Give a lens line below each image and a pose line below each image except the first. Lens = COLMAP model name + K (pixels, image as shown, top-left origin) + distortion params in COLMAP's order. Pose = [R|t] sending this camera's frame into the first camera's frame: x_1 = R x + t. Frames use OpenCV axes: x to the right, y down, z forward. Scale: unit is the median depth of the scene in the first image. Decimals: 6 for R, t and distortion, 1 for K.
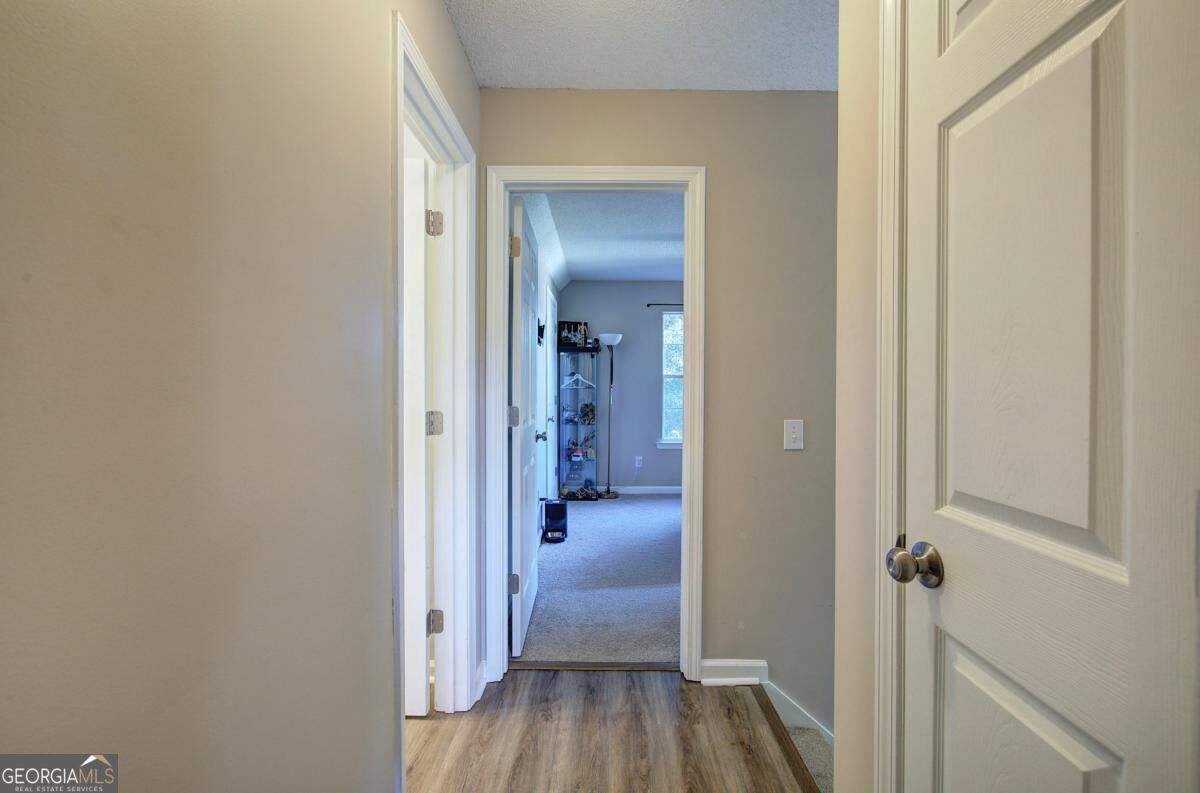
lens RADIAL K [[506.5, 0, 603.6], [0, 506.5, 396.1], [0, 0, 1]] dist [-0.006477, 0.002054]
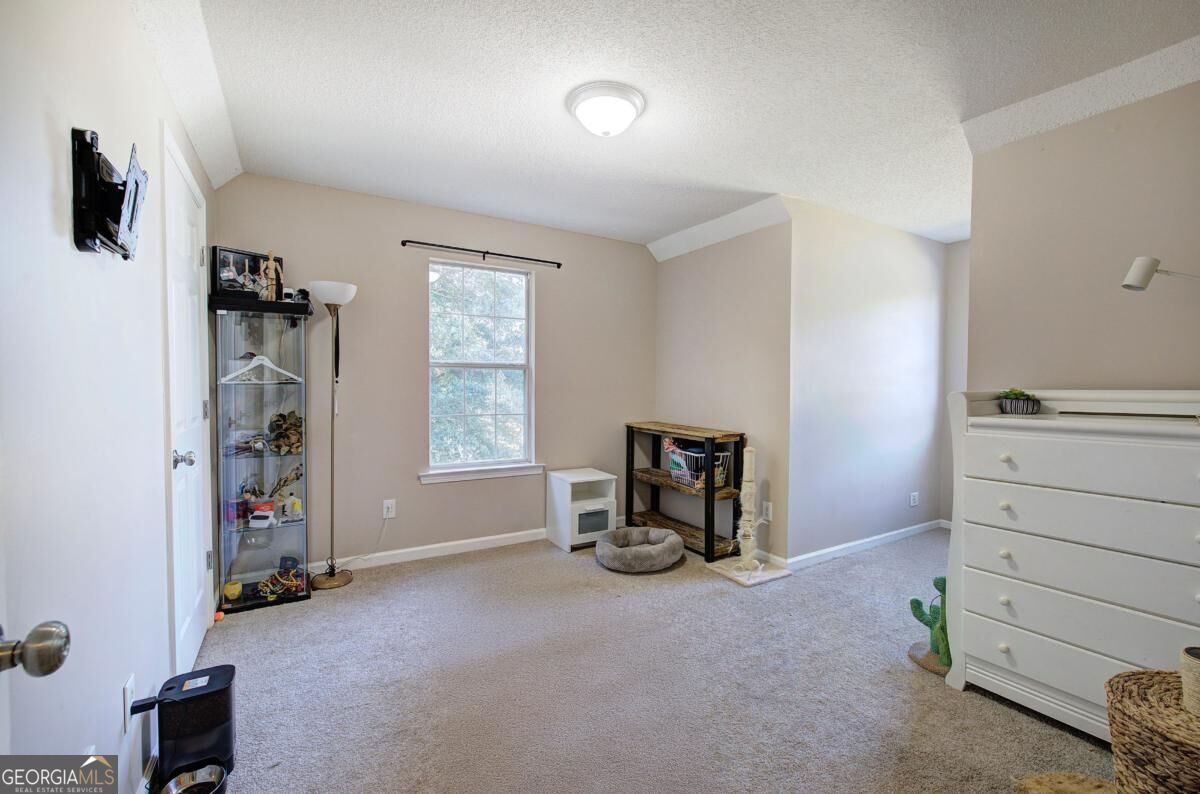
lens RADIAL K [[506.5, 0, 606.6], [0, 506.5, 391.6], [0, 0, 1]] dist [-0.006477, 0.002054]
pose [[0.853954, -0.012001, 0.520210, -0.019227], [0.011893, 0.999923, 0.003544, -0.005226], [-0.520213, 0.003161, 0.854031, 0.385822]]
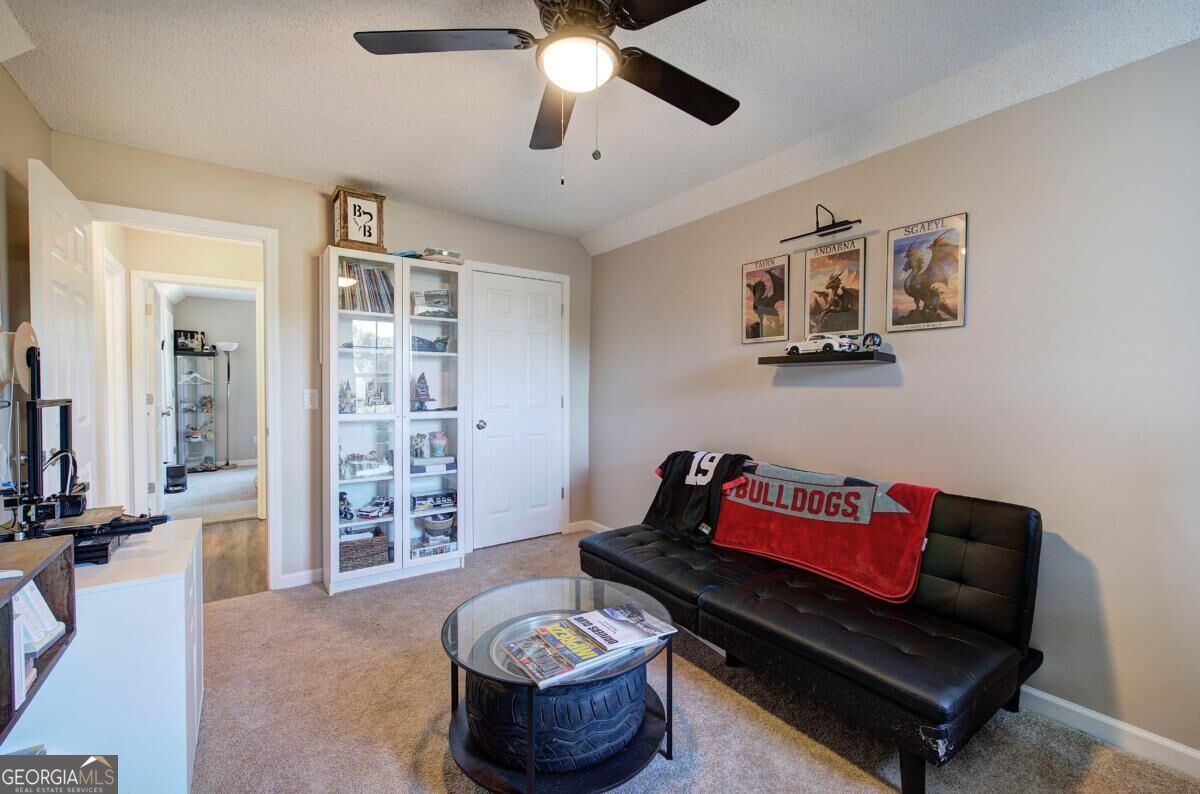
lens RADIAL K [[506.5, 0, 603.9], [0, 506.5, 393.5], [0, 0, 1]] dist [-0.006477, 0.002054]
pose [[0.811810, -0.014690, 0.583737, 0.040203], [0.011700, 0.999892, 0.008891, 0.008477], [-0.583804, -0.000388, 0.811894, -0.611779]]
